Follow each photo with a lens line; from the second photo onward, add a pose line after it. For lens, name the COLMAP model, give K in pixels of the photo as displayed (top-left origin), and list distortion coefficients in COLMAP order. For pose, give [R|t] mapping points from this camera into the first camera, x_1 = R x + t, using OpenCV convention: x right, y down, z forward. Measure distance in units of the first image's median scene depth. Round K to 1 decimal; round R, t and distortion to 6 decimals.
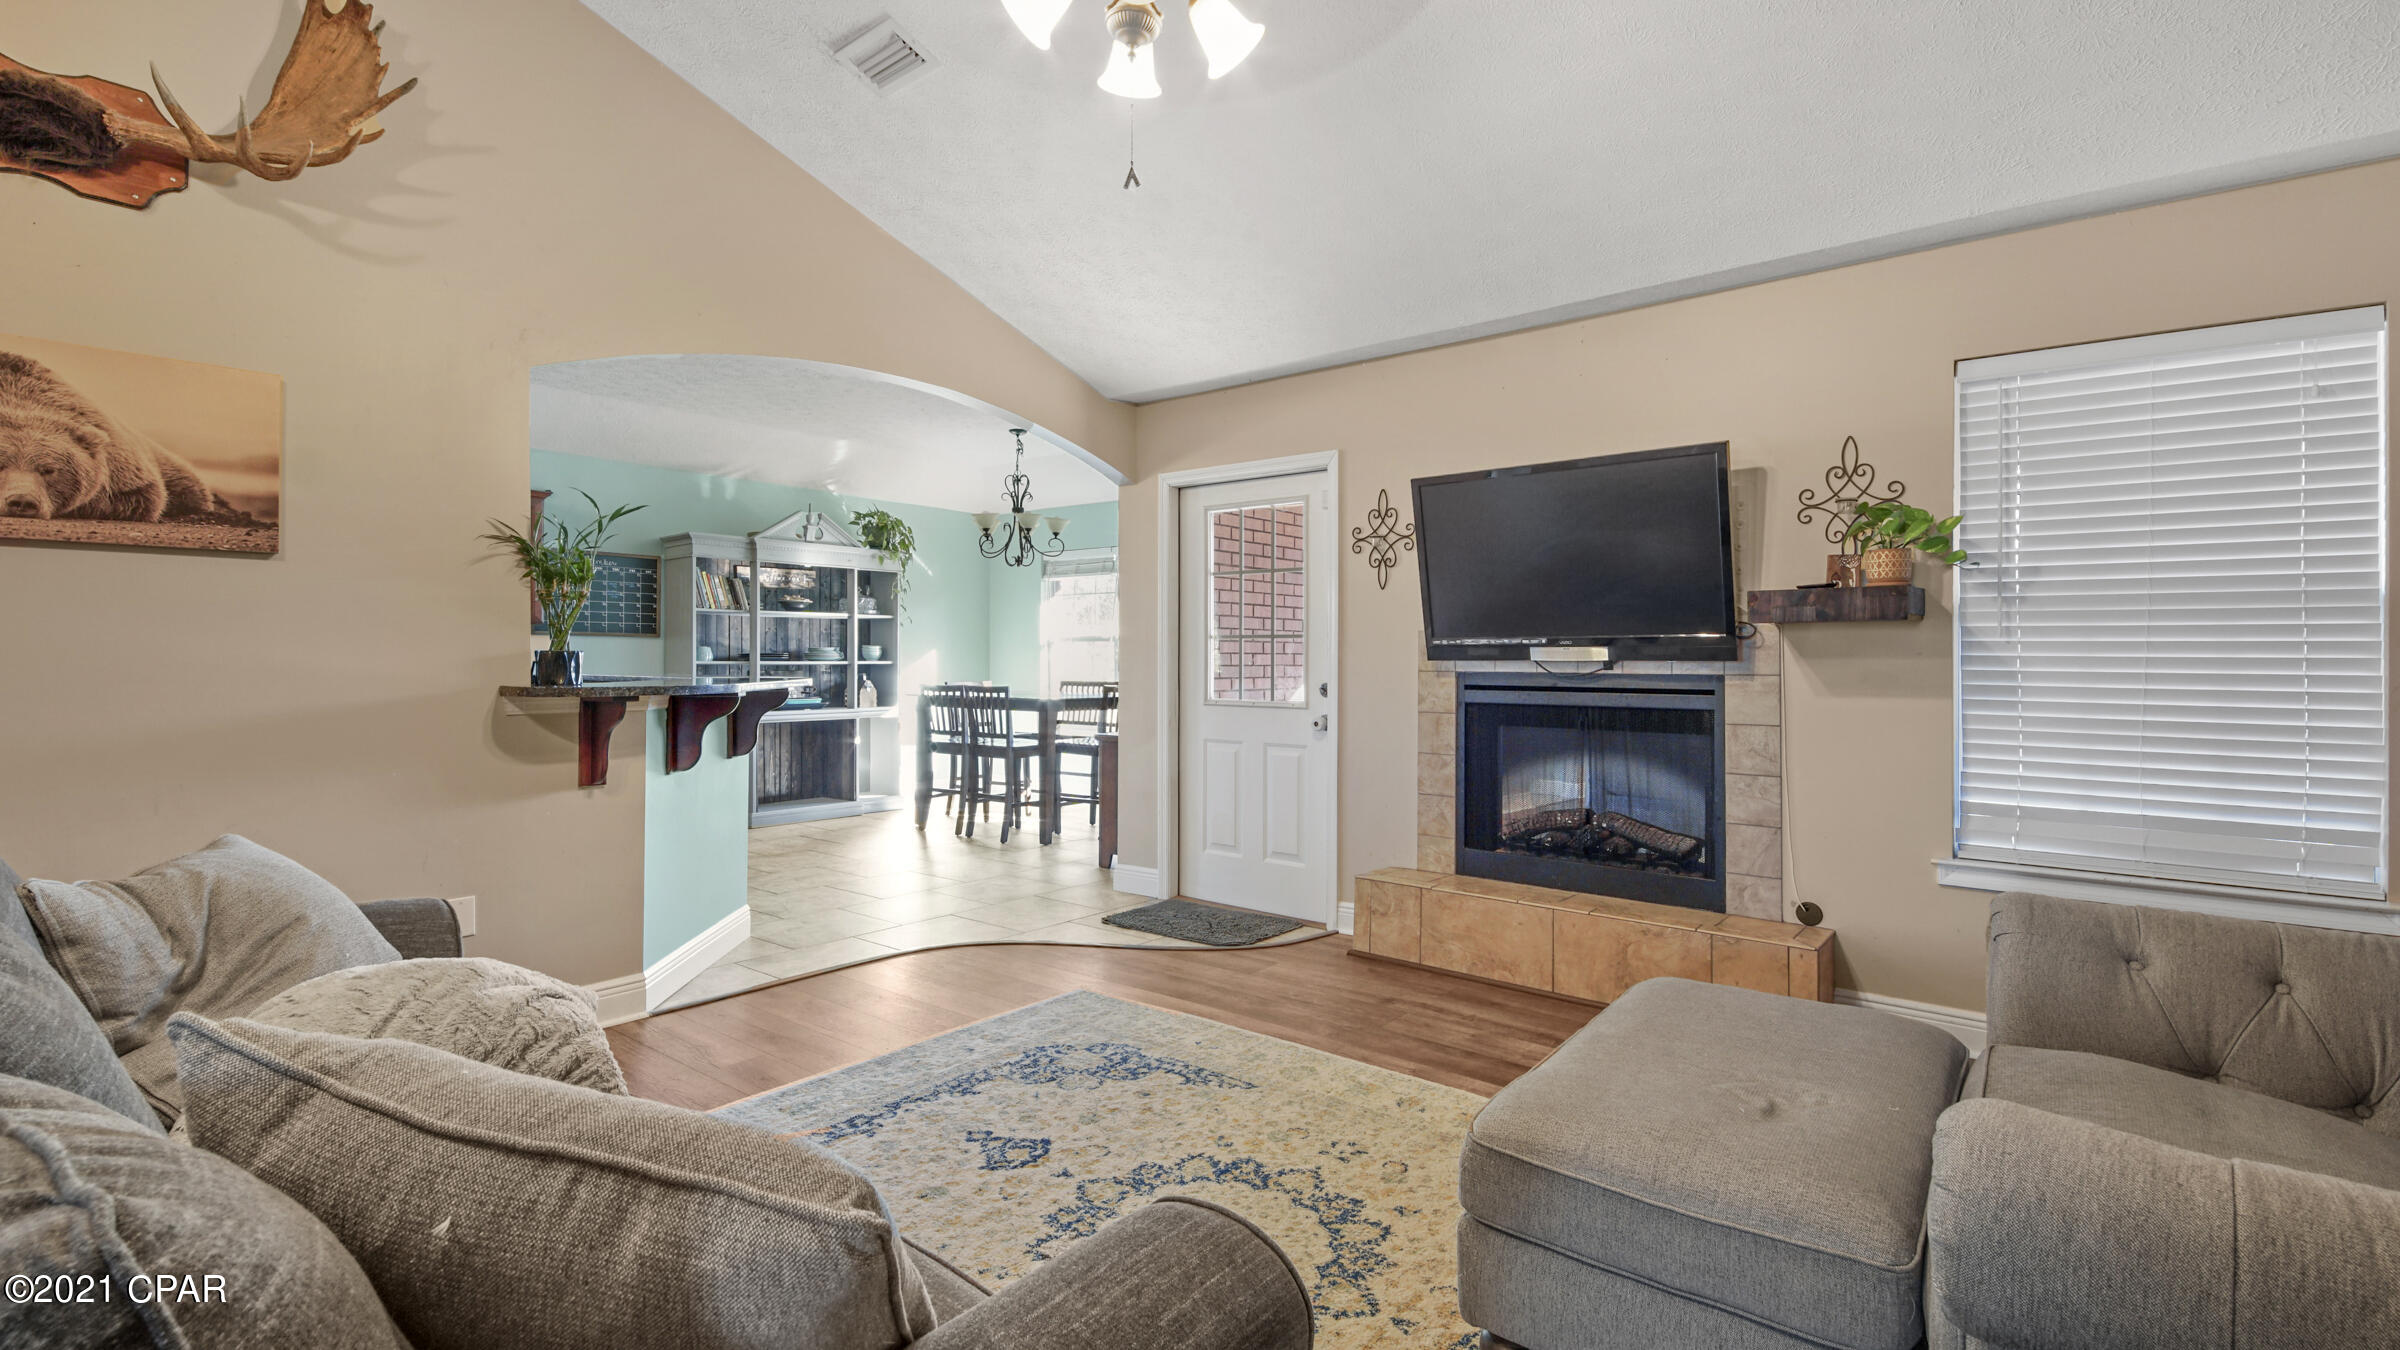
lens RADIAL K [[1065.3, 0, 1190.2], [0, 1065.3, 649.2], [0, 0, 1]] dist [0.027252, -0.000920]
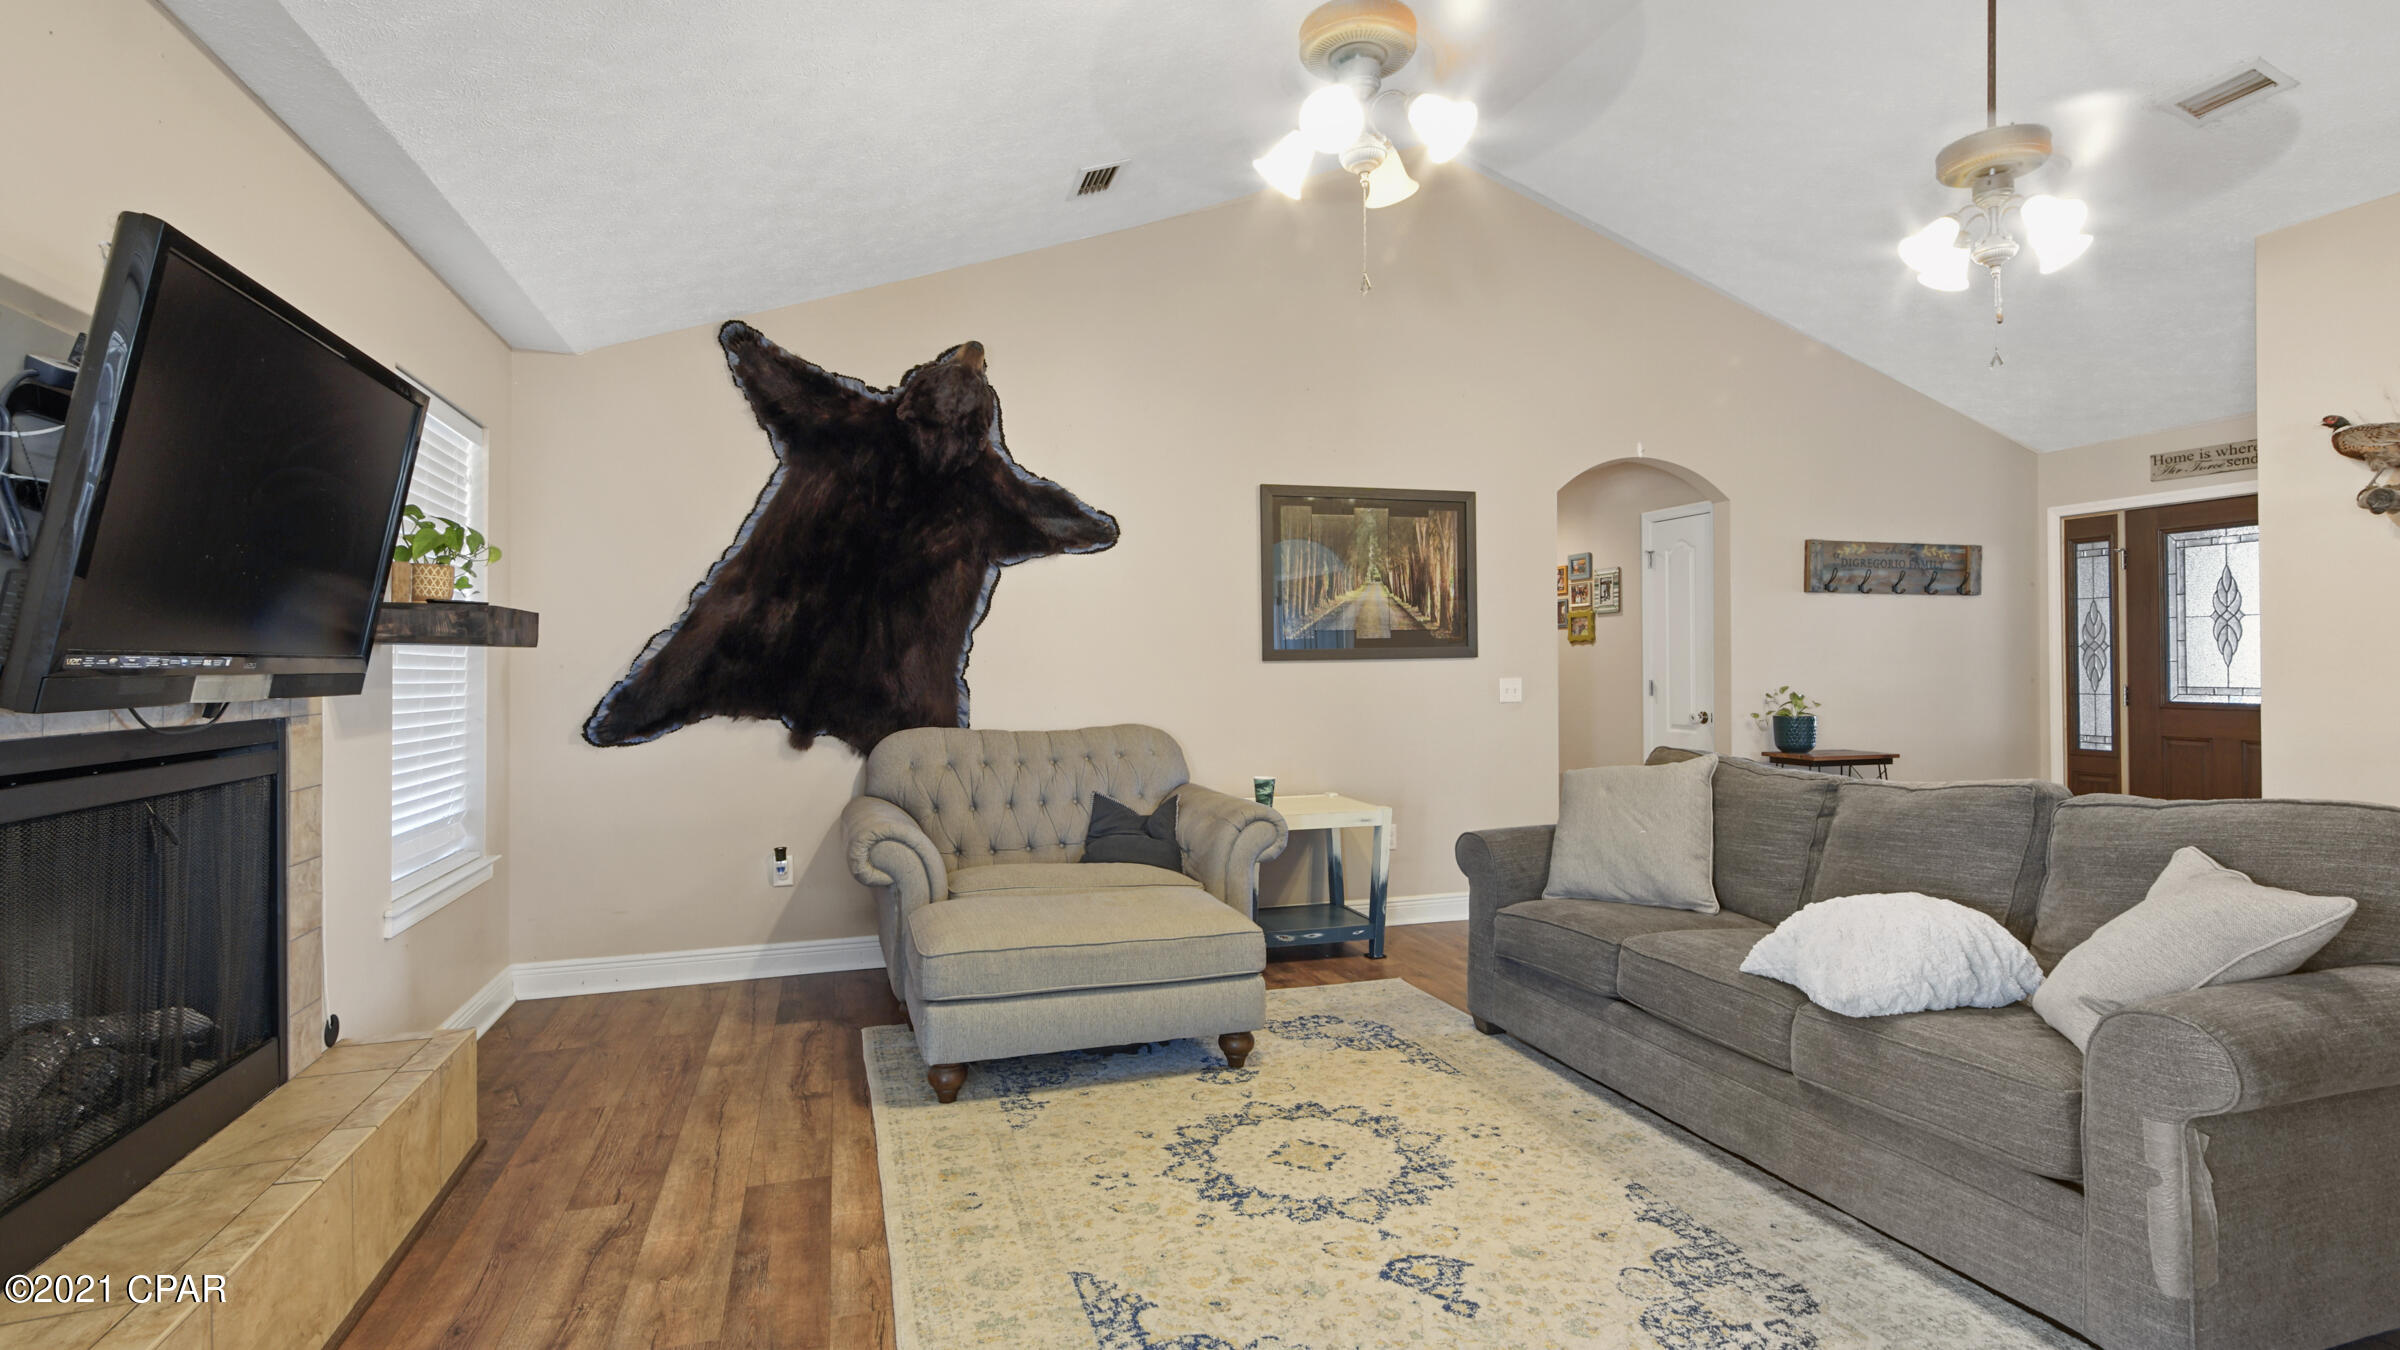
lens RADIAL K [[1133.2, 0, 1189.4], [0, 1133.2, 657.8], [0, 0, 1]] dist [0.000368, -0.000200]
pose [[-0.837311, 0.005471, 0.546700, -0.356877], [-0.003282, 0.999882, -0.015033, -0.003861], [-0.546717, -0.014382, -0.837194, 1.327845]]
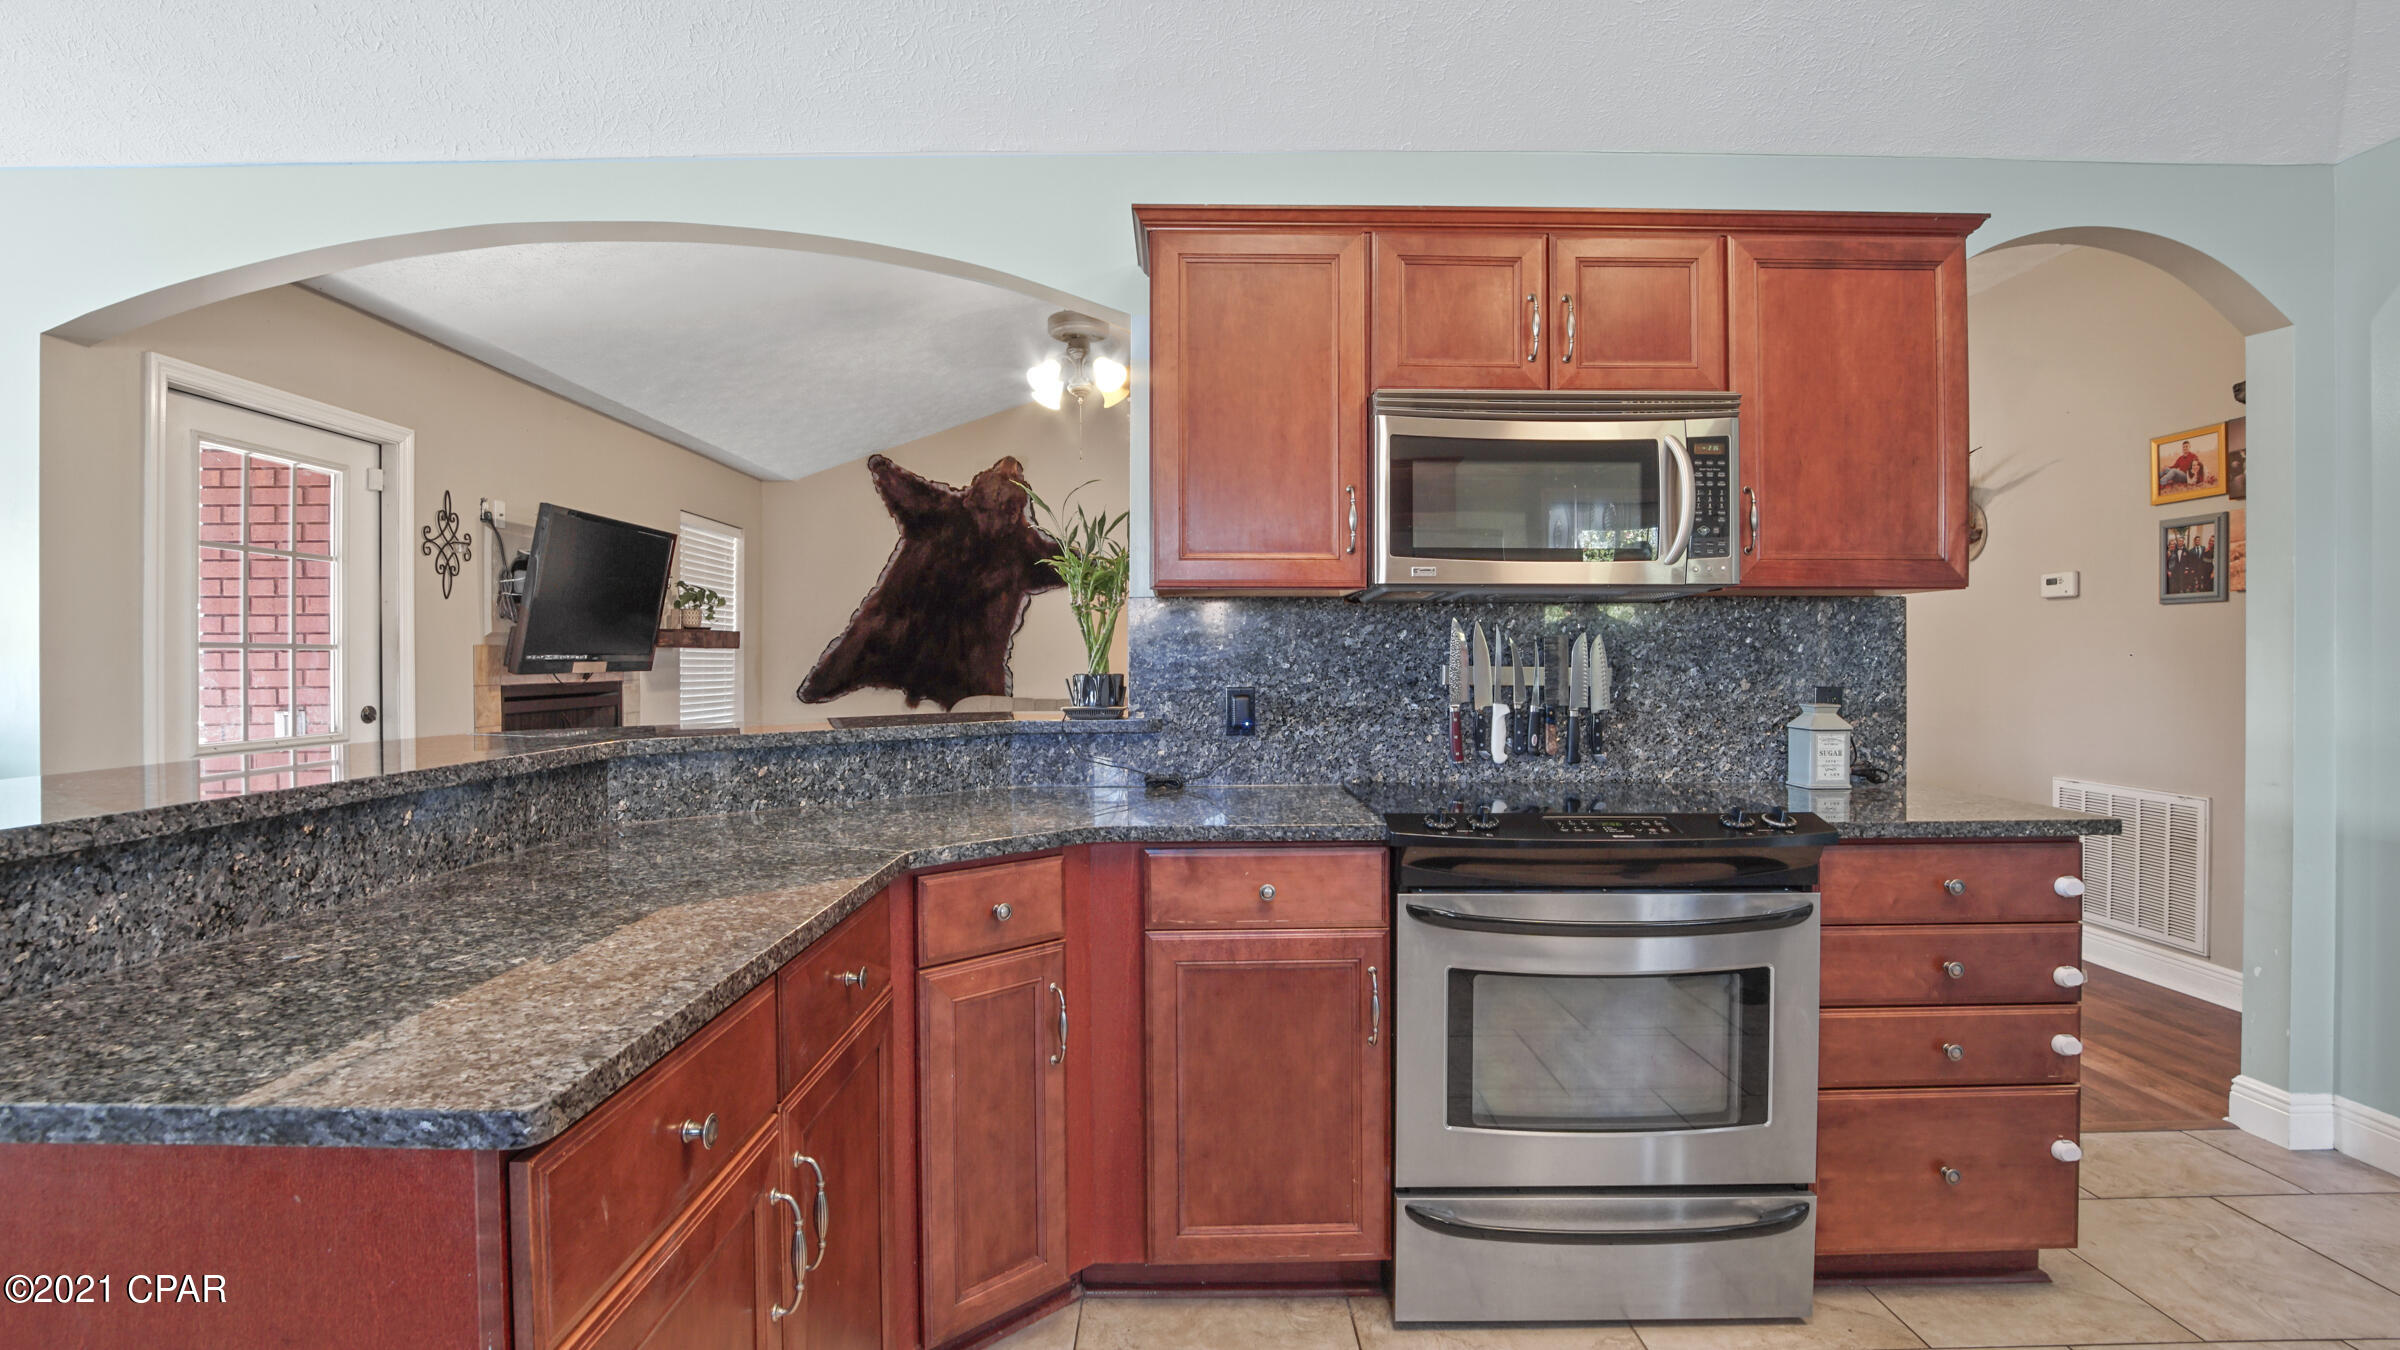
lens RADIAL K [[1080.6, 0, 1183.6], [0, 1080.6, 664.8], [0, 0, 1]] dist [-0.023058, -0.000402]
pose [[-0.629016, -0.006478, 0.777366, -1.189146], [-0.006259, 0.999975, 0.003269, -0.008233], [-0.777367, -0.002809, -0.629041, 1.383598]]
